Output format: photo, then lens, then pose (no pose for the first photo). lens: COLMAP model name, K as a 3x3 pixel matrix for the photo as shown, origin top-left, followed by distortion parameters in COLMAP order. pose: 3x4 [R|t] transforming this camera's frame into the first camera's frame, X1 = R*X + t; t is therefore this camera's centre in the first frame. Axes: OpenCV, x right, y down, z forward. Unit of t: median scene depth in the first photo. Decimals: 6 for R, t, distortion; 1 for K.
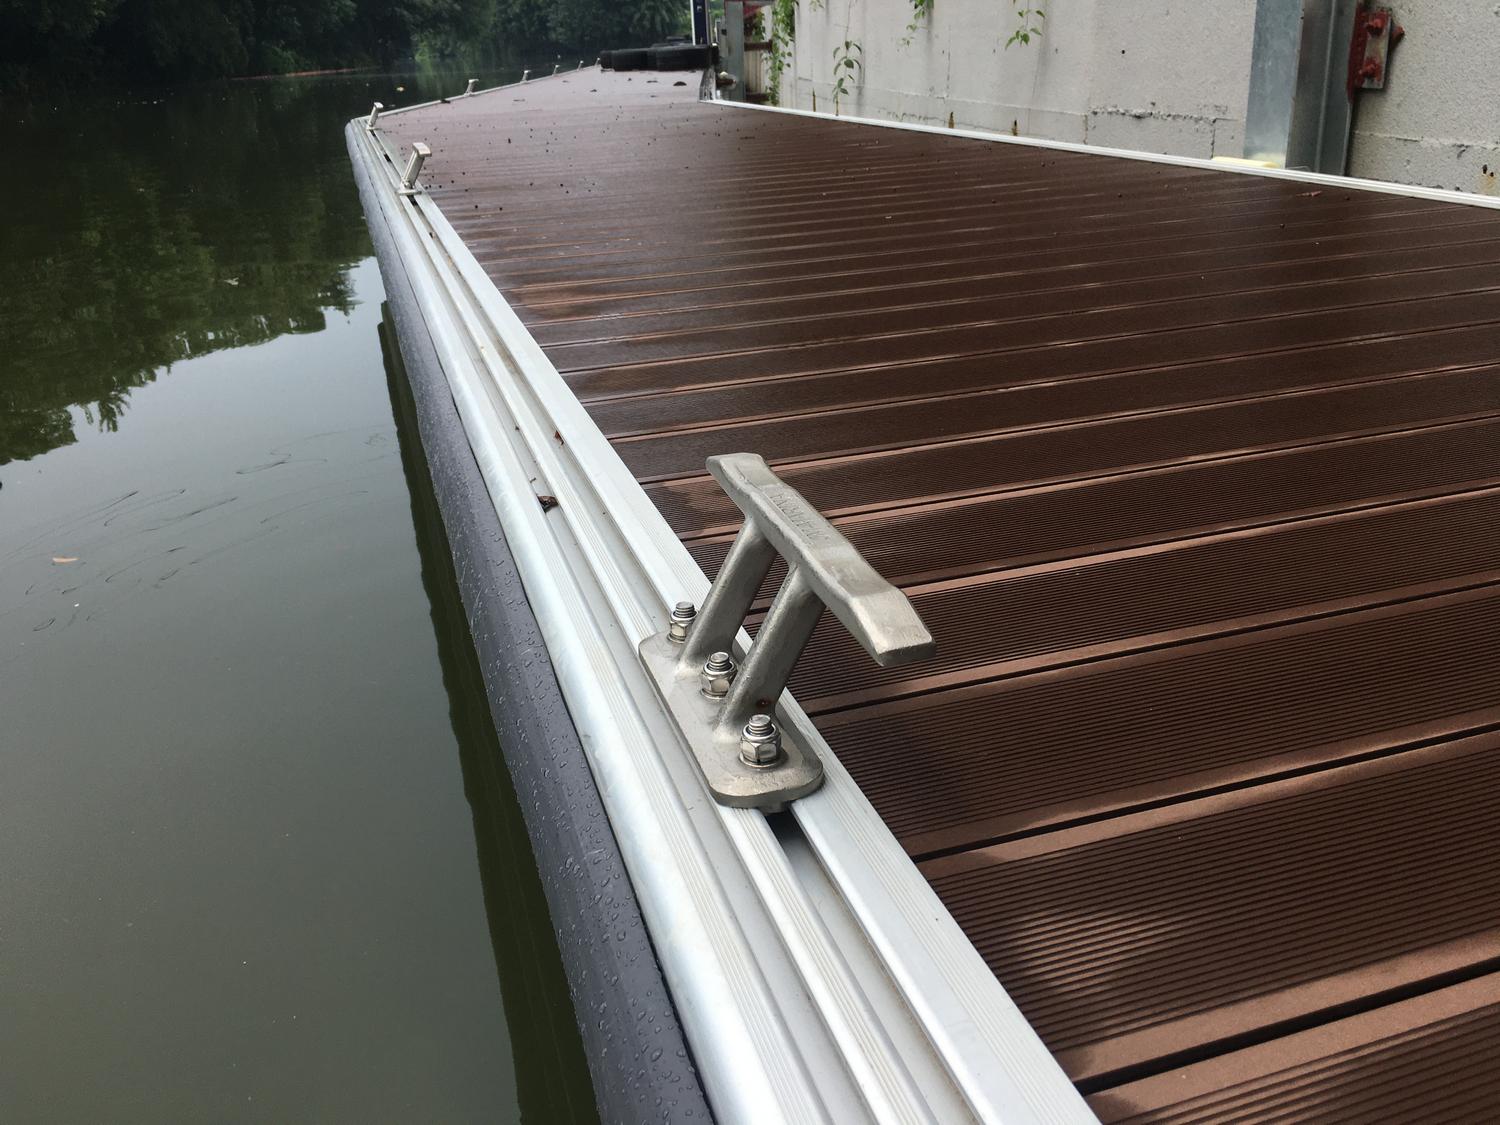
lens RADIAL K [[1305.4, 0, 750.0], [0, 1305.4, 562.5], [0, 0, 1]] dist [0.041601, -0.000498]
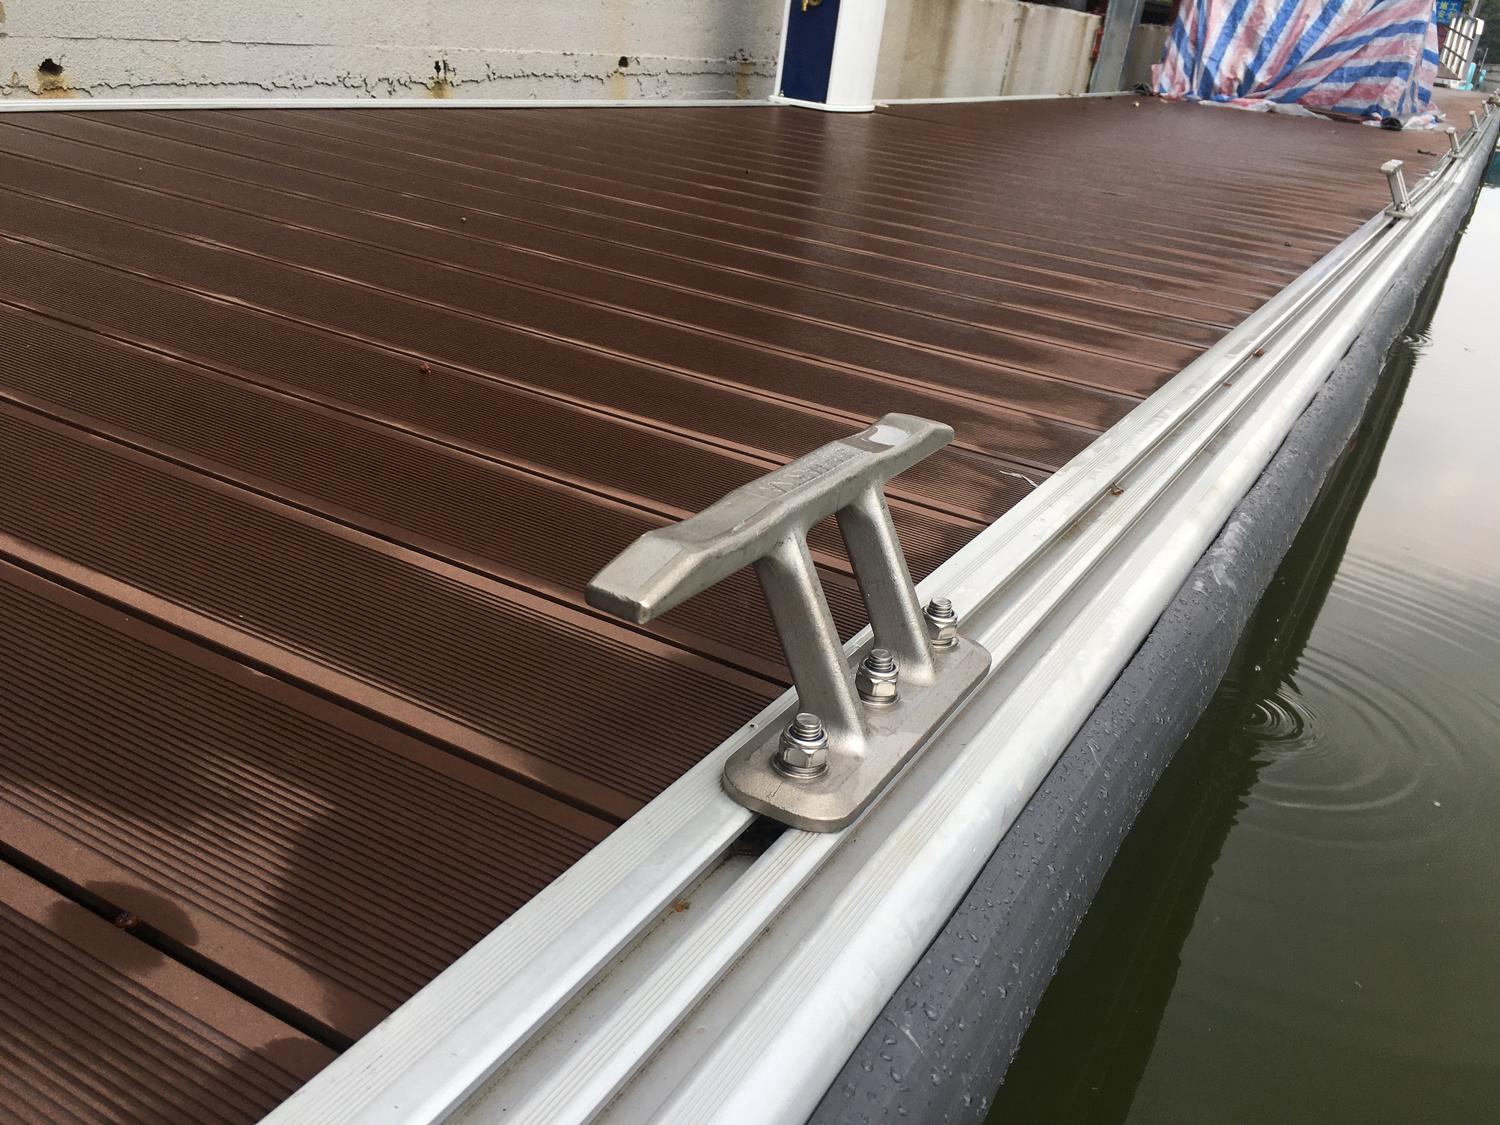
lens RADIAL K [[1305.4, 0, 750.0], [0, 1305.4, 562.5], [0, 0, 1]] dist [0.041601, -0.000498]
pose [[-0.692509, -0.327782, 0.642643, -0.476794], [0.174300, 0.788401, 0.589952, -0.476045], [-0.700036, 0.520560, -0.488842, 1.428481]]
